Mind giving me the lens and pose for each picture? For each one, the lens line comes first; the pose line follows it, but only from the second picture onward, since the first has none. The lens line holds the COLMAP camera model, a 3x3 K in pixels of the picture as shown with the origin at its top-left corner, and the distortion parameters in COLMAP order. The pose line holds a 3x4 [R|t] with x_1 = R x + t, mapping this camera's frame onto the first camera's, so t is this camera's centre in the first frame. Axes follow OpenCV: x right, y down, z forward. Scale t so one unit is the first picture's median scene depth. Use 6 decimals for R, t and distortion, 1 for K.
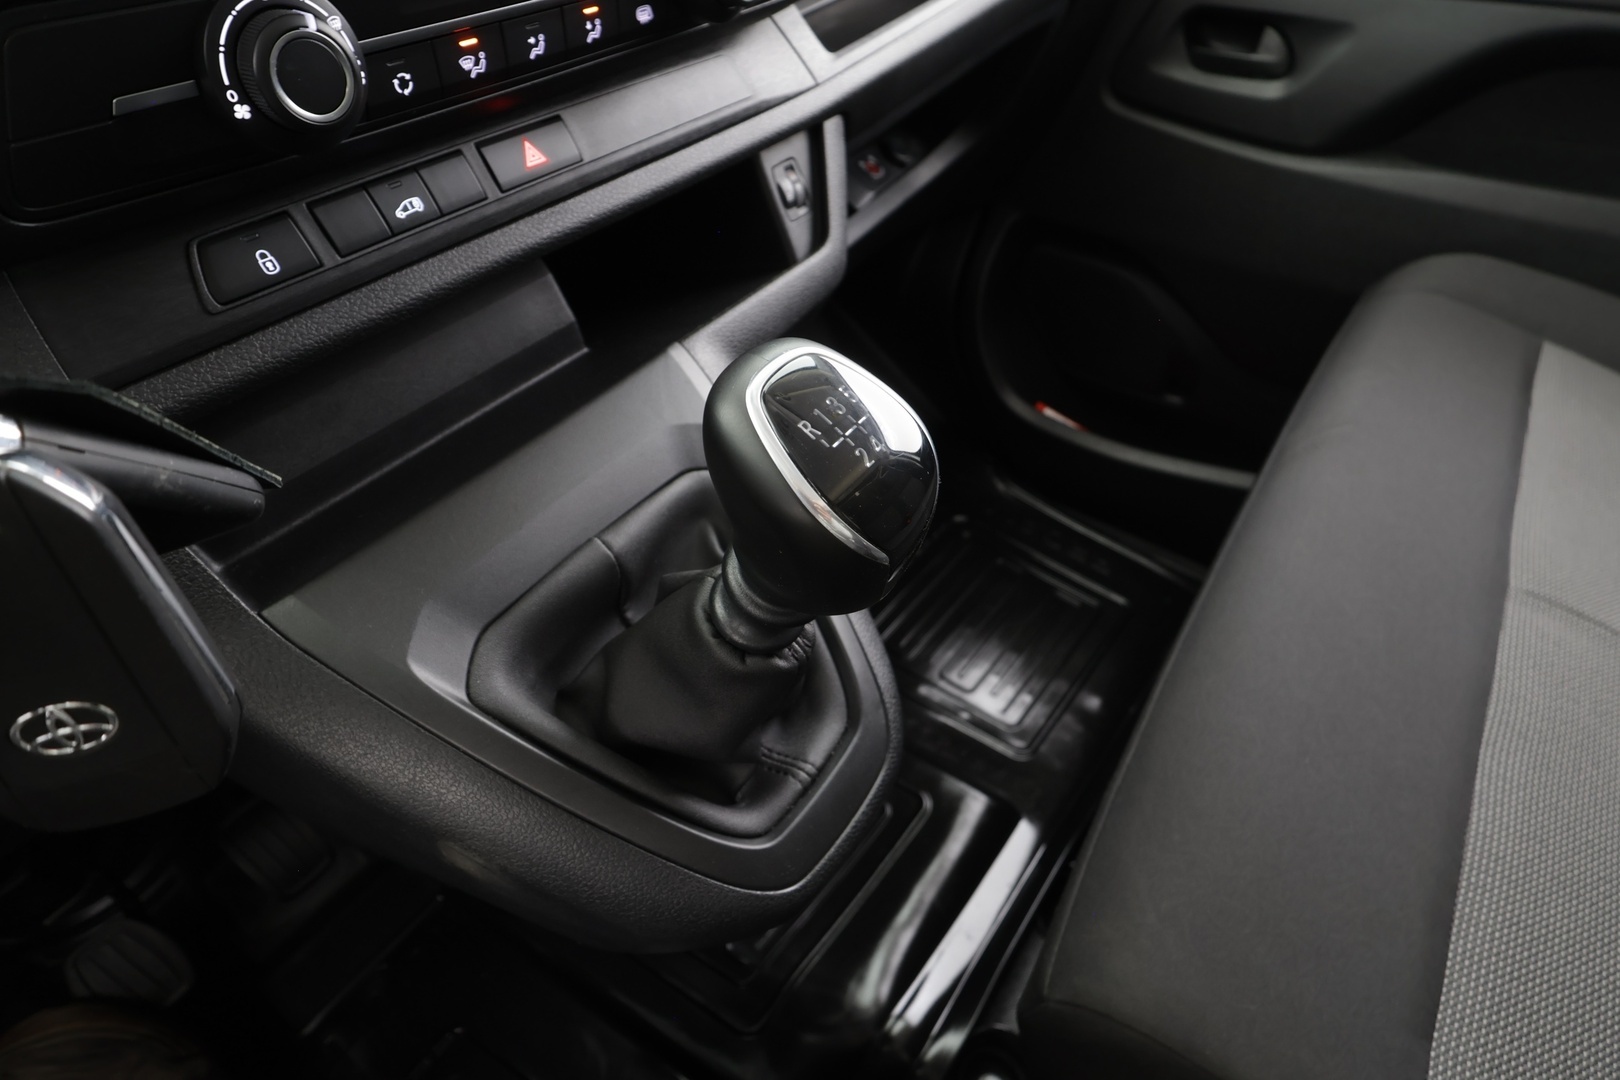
lens RADIAL K [[825.0, 0, 808.6], [0, 825.0, 531.0], [0, 0, 1]] dist [0.001720, -0.000650]
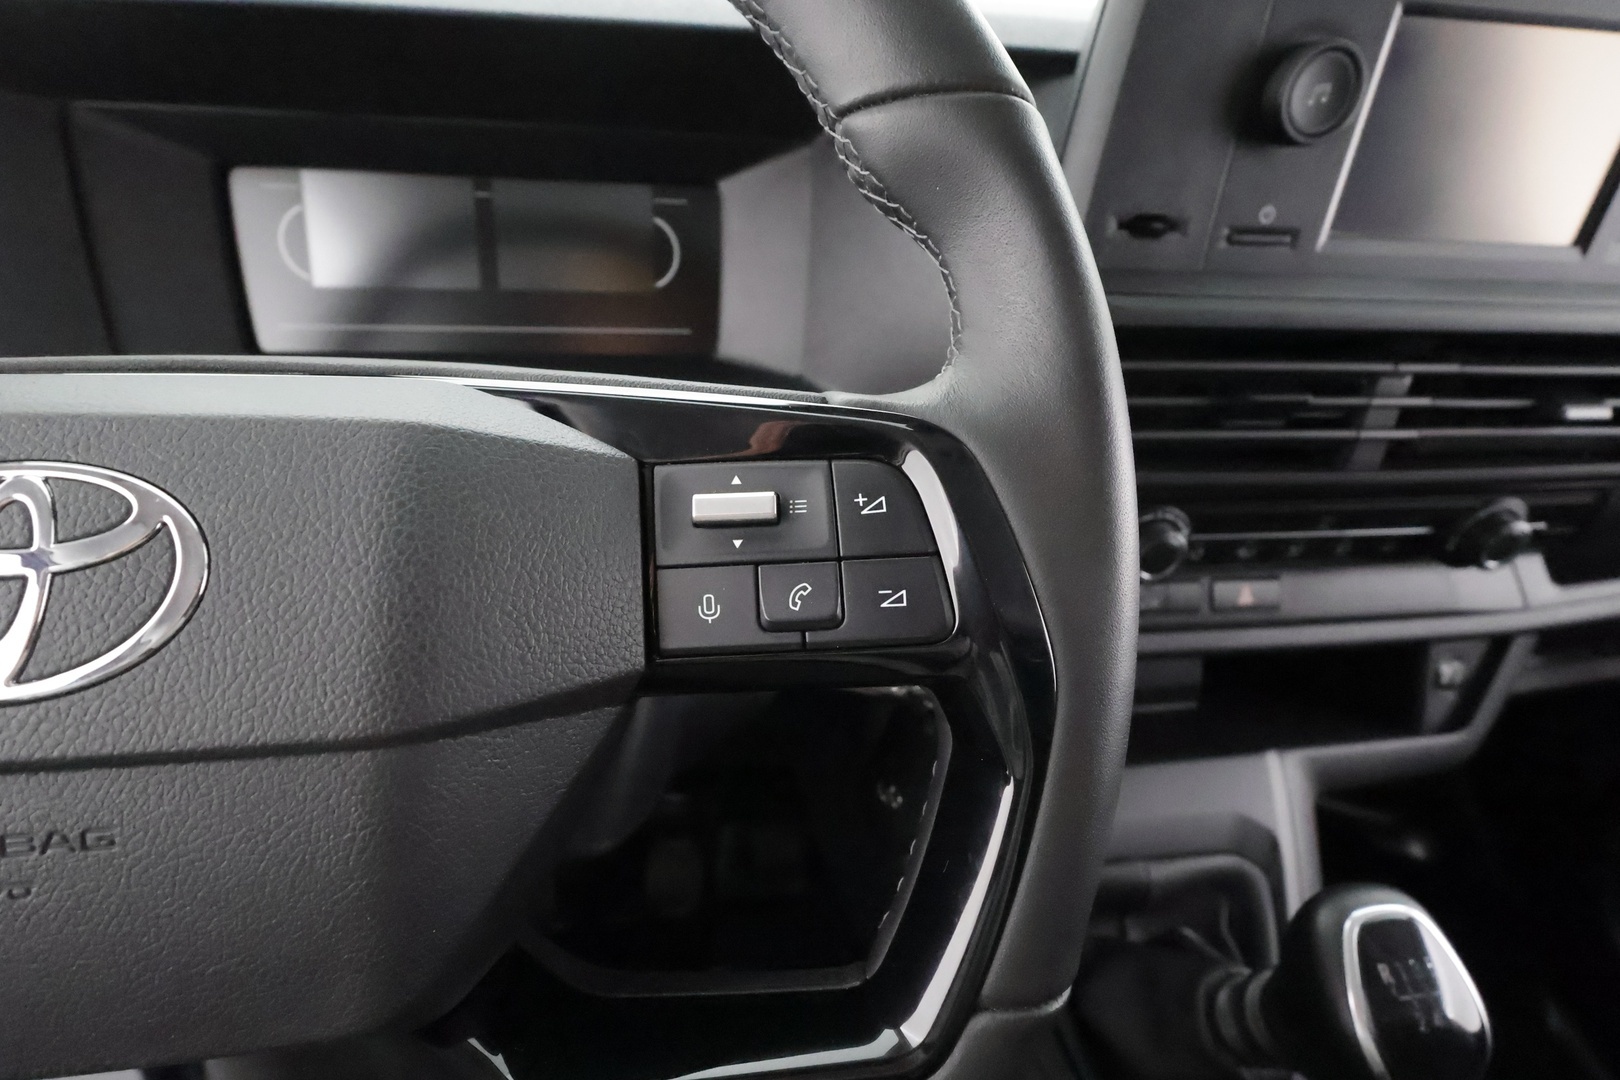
lens RADIAL K [[764.7, 0, 811.0], [0, 764.7, 540.7], [0, 0, 1]] dist [-0.003482, 0.001043]
pose [[0.692648, 0.430725, -0.578545, -0.148608], [-0.543772, 0.838814, -0.026523, -0.109092], [0.473867, 0.332968, 0.815219, -0.443987]]
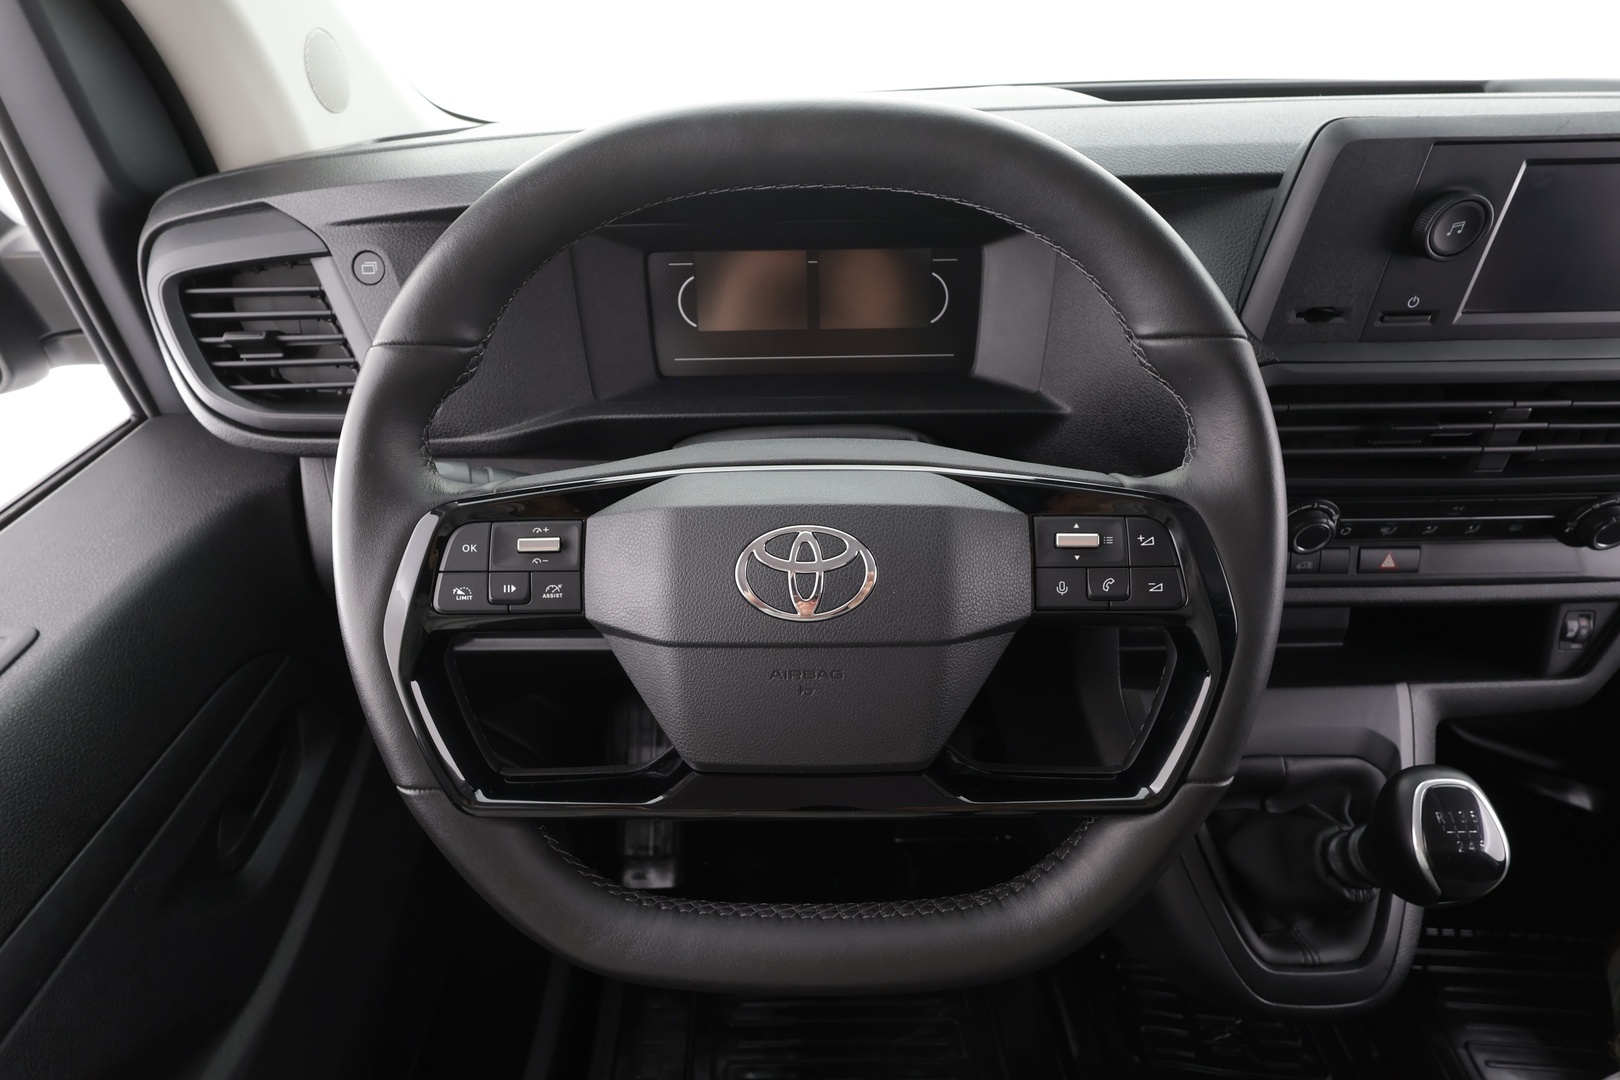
lens RADIAL K [[825.0, 0, 801.9], [0, 825.0, 539.7], [0, 0, 1]] dist [0.001720, -0.000650]
pose [[0.592184, 0.512416, -0.621890, -0.010874], [-0.552034, 0.820192, 0.150145, -0.076991], [0.587006, 0.254391, 0.768576, -1.134224]]
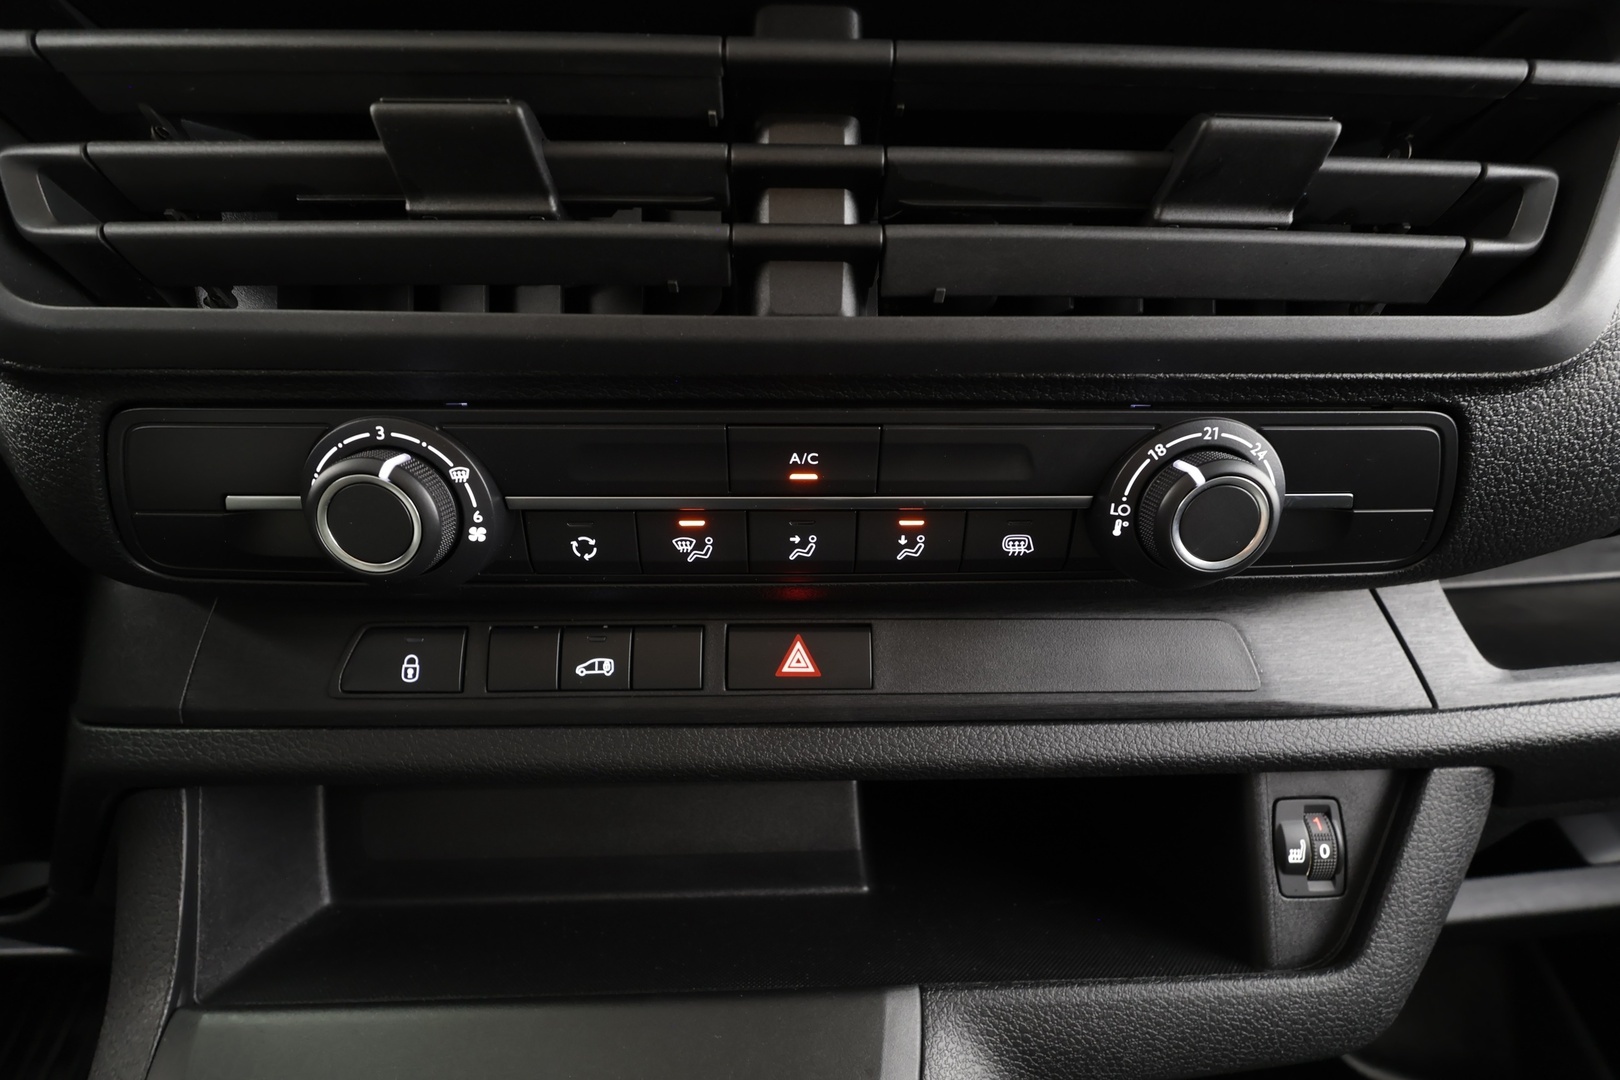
lens RADIAL K [[764.7, 0, 811.0], [0, 764.7, 542.0], [0, 0, 1]] dist [-0.003482, 0.001043]
pose [[0.607180, 0.271565, -0.746716, 0.157548], [-0.556633, 0.816008, -0.155852, -0.468772], [0.567002, 0.510277, 0.646626, 0.548586]]
